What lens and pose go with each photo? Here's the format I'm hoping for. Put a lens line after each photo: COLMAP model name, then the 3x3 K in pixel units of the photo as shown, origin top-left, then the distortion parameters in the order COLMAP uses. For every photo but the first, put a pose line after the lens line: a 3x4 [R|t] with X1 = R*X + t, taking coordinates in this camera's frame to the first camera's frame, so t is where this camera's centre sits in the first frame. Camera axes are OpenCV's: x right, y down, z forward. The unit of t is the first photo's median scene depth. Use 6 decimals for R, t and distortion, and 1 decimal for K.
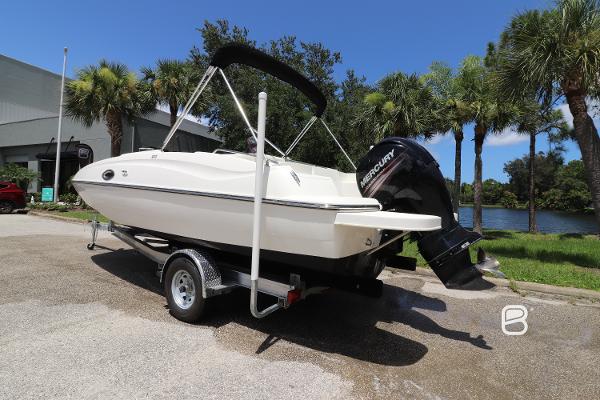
lens RADIAL K [[386.1, 0, 285.7], [0, 386.1, 208.8], [0, 0, 1]] dist [0.008807, 0.000211]
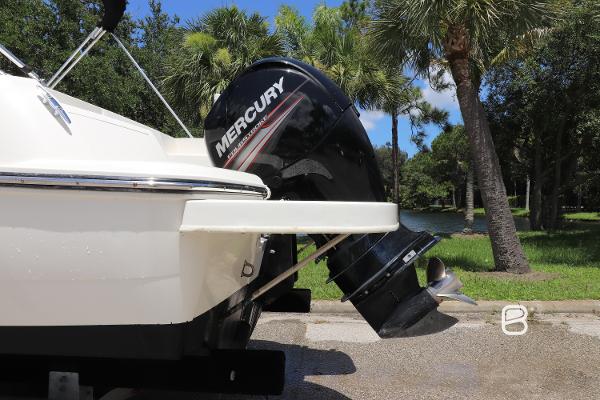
lens RADIAL K [[386.1, 0, 285.7], [0, 386.1, 208.8], [0, 0, 1]] dist [0.008807, 0.000211]
pose [[0.854910, -0.025516, 0.518149, 0.017355], [0.056830, 0.997385, -0.044651, 0.035343], [-0.515655, 0.067619, 0.854124, 0.539767]]
